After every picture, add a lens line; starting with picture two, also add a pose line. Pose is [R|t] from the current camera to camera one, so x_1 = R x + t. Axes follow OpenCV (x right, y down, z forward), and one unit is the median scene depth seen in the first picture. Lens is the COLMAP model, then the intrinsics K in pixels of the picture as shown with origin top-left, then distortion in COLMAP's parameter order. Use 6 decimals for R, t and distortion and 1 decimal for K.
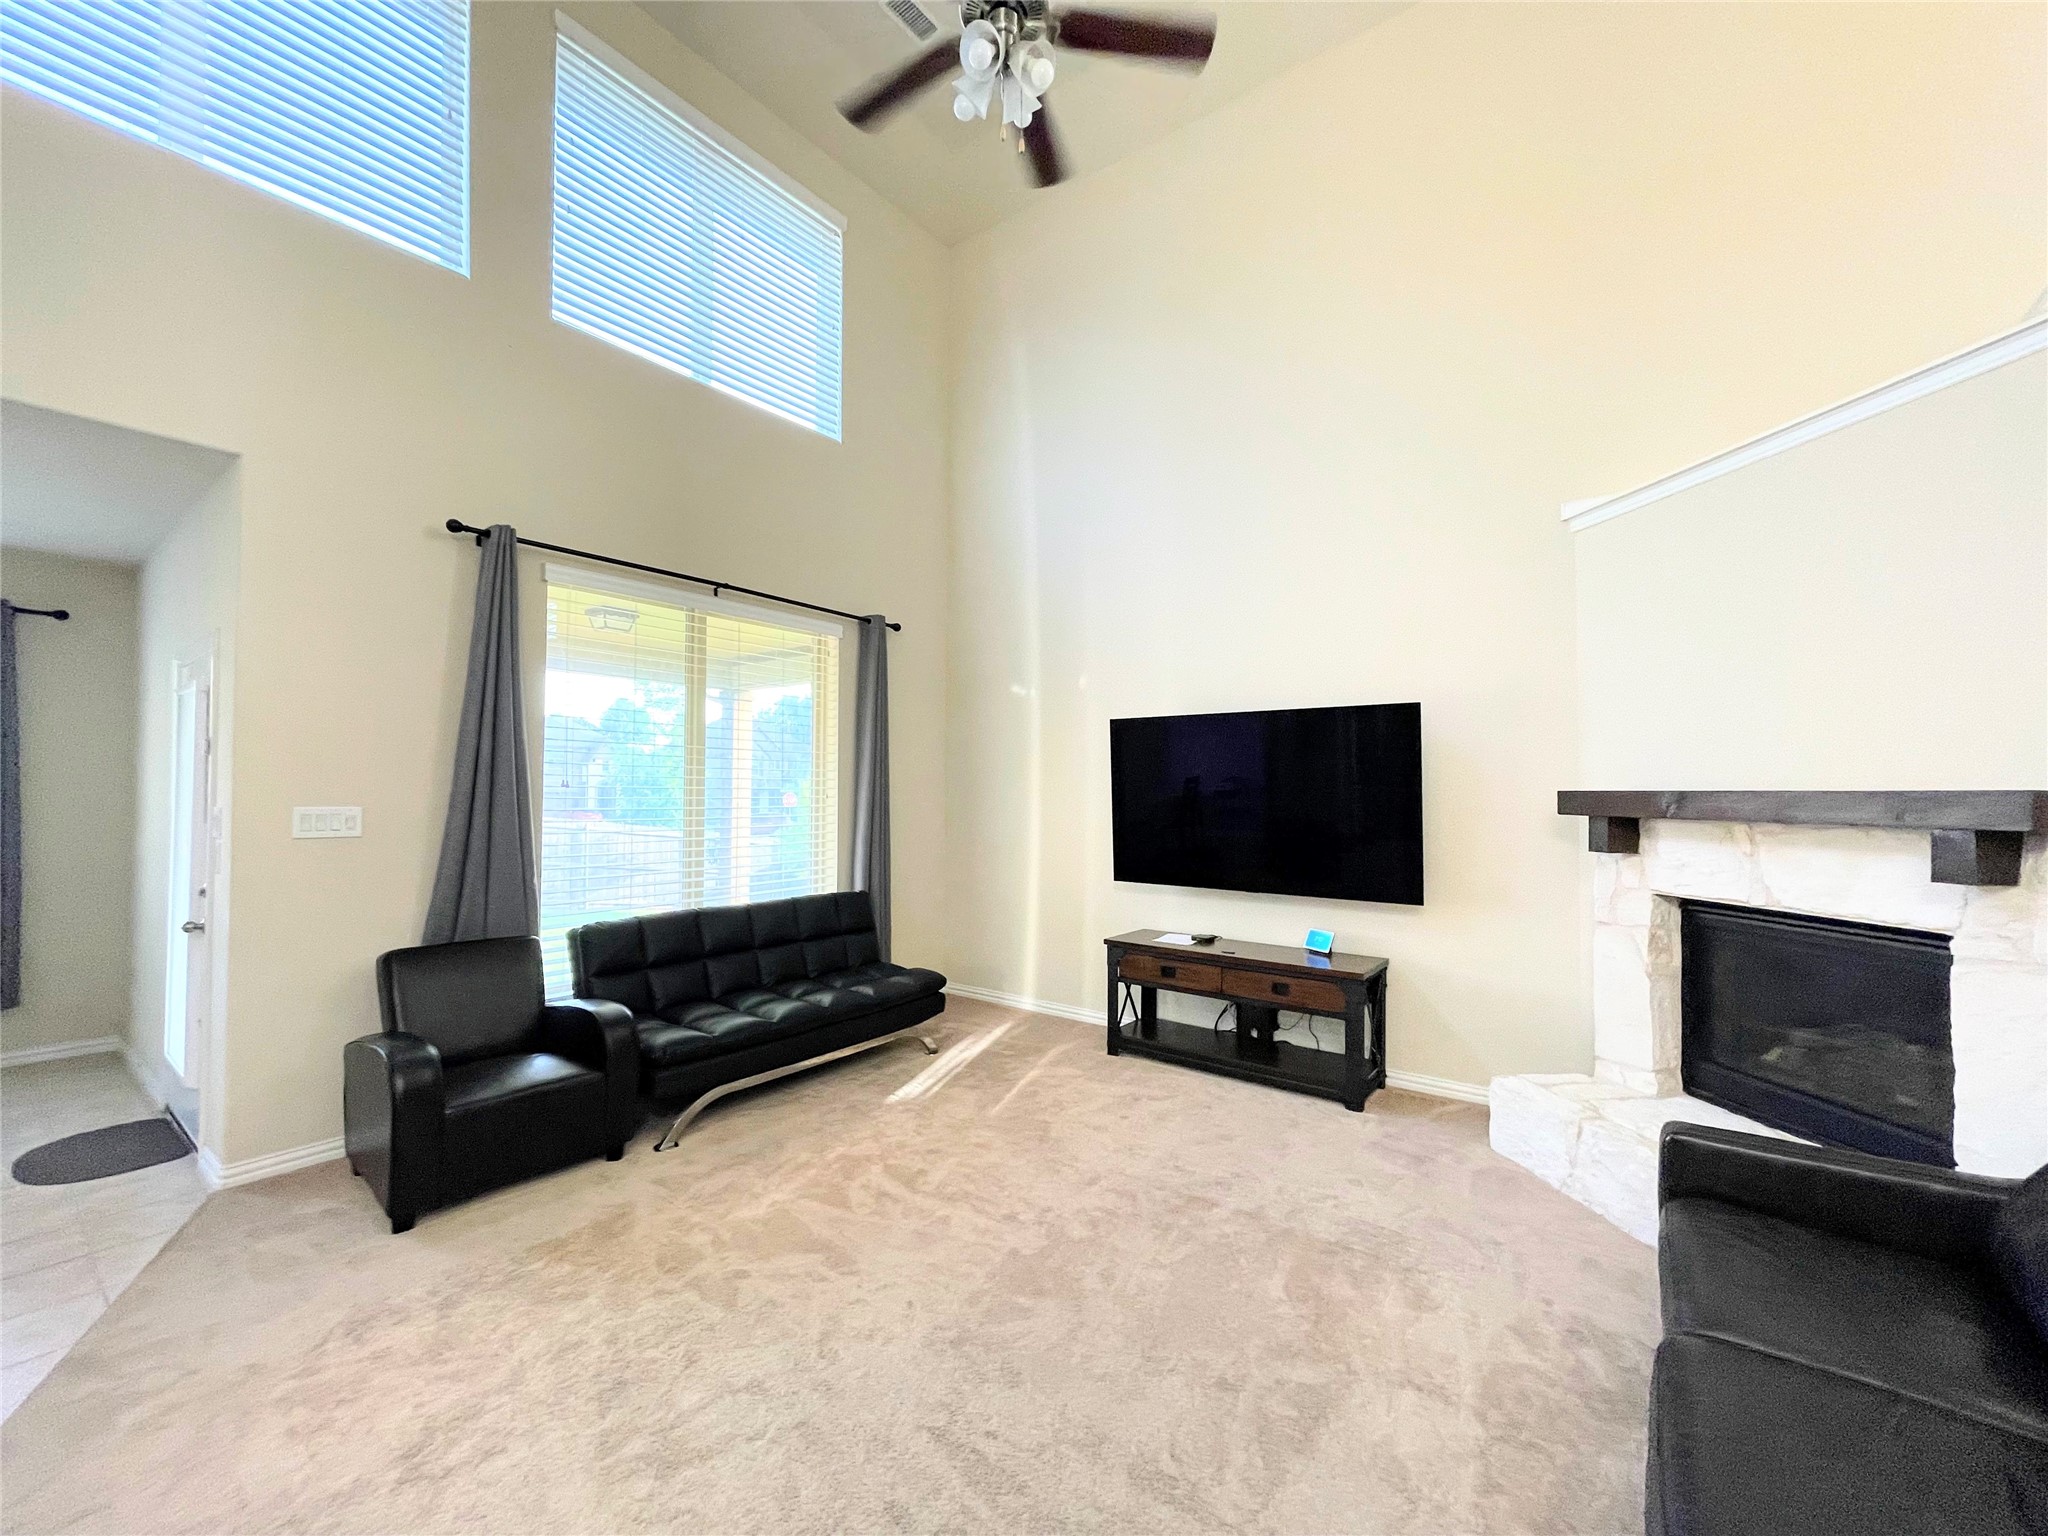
lens RADIAL K [[829.2, 0, 1027.6], [0, 829.2, 776.7], [0, 0, 1]] dist [-0.001634, 0.001325]
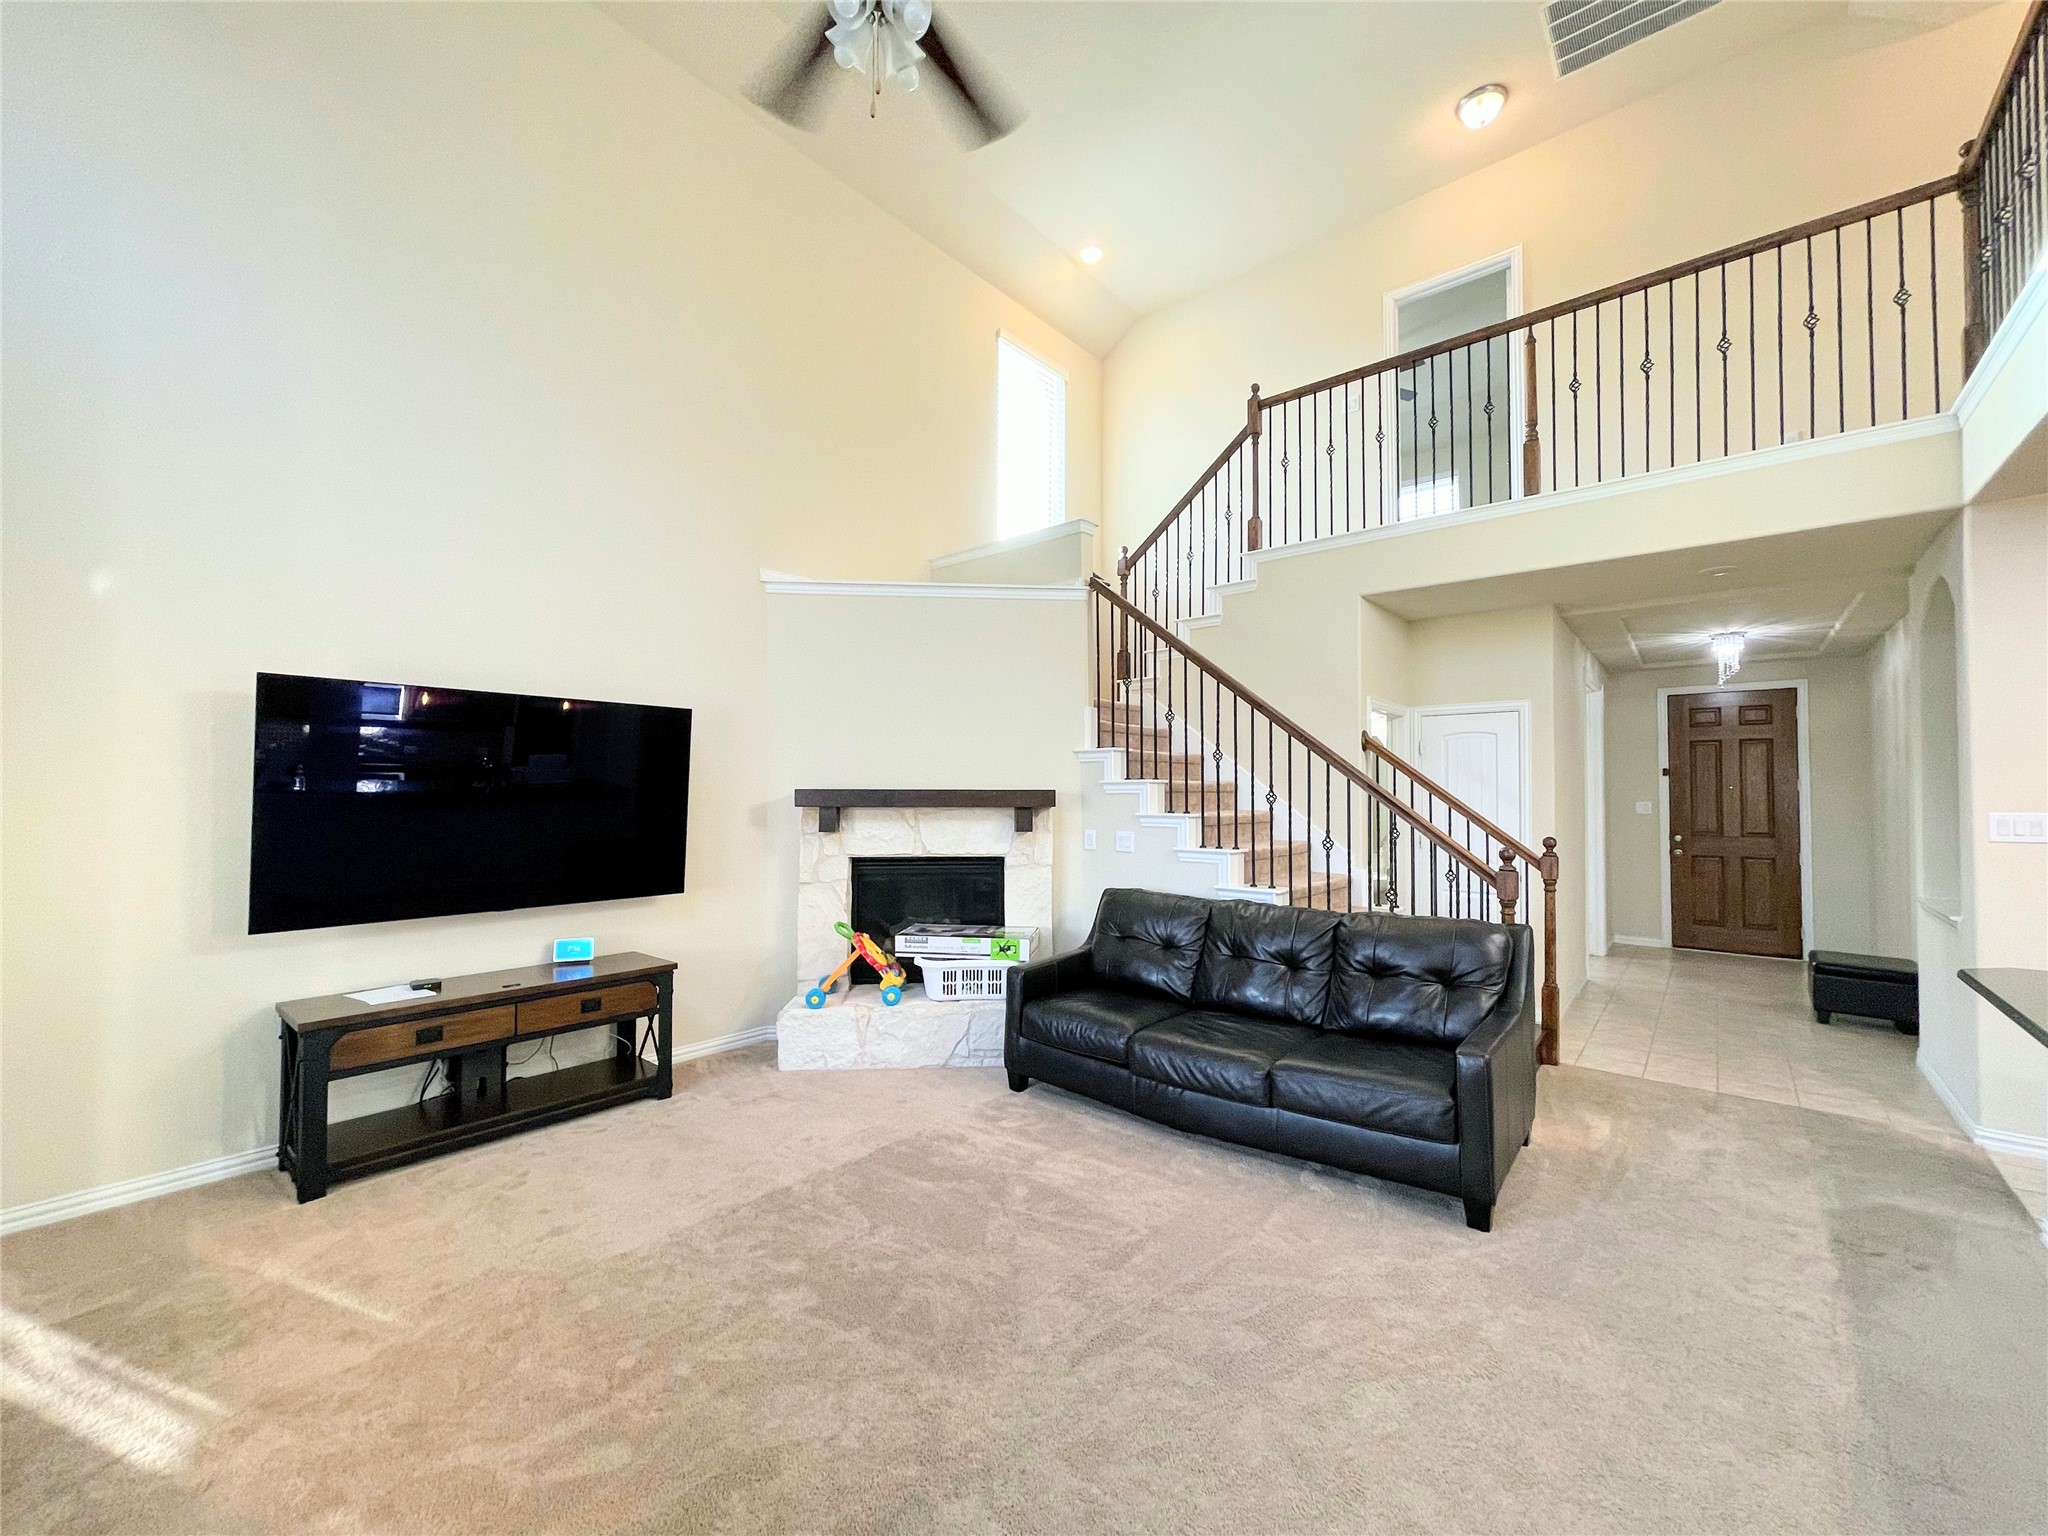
lens RADIAL K [[829.2, 0, 1023.0], [0, 829.2, 777.1], [0, 0, 1]] dist [-0.001634, 0.001325]
pose [[0.052067, 0.013210, 0.998556, -0.619755], [-0.022320, 0.999678, -0.012061, 0.004914], [-0.998394, -0.021660, 0.052346, 0.509301]]
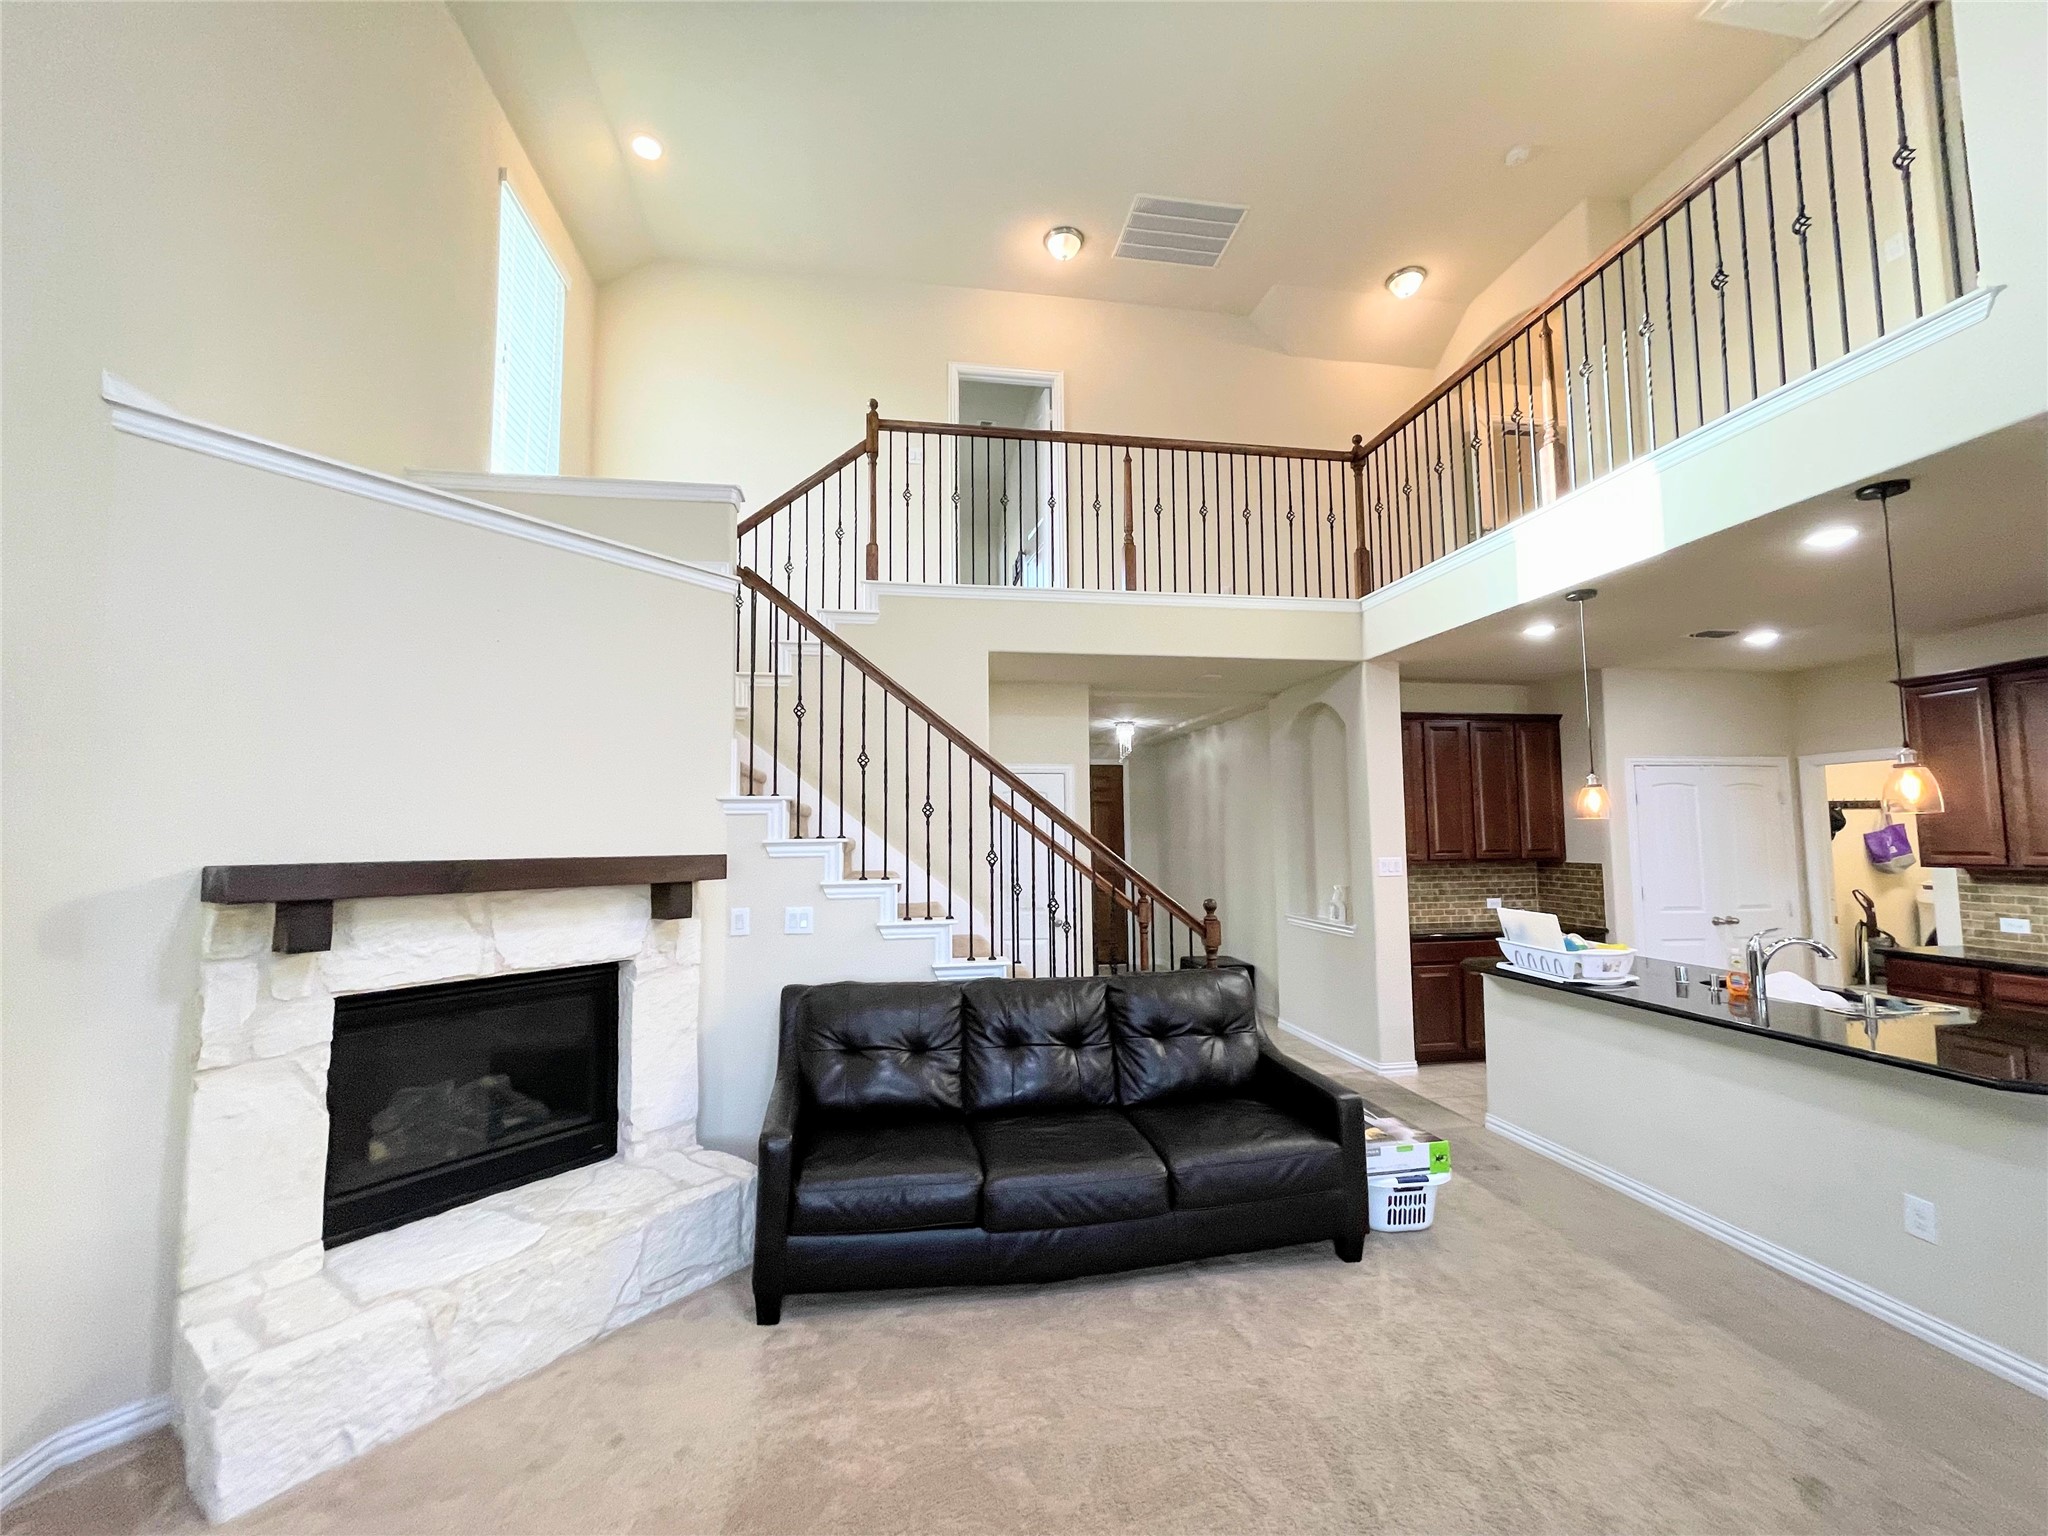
lens RADIAL K [[829.2, 0, 1028.5], [0, 829.2, 775.6], [0, 0, 1]] dist [-0.001634, 0.001325]
pose [[-0.727036, 0.050619, 0.684731, -0.204145], [-0.010358, 0.996357, -0.084654, -0.003807], [-0.686521, -0.068639, -0.723863, 0.947862]]
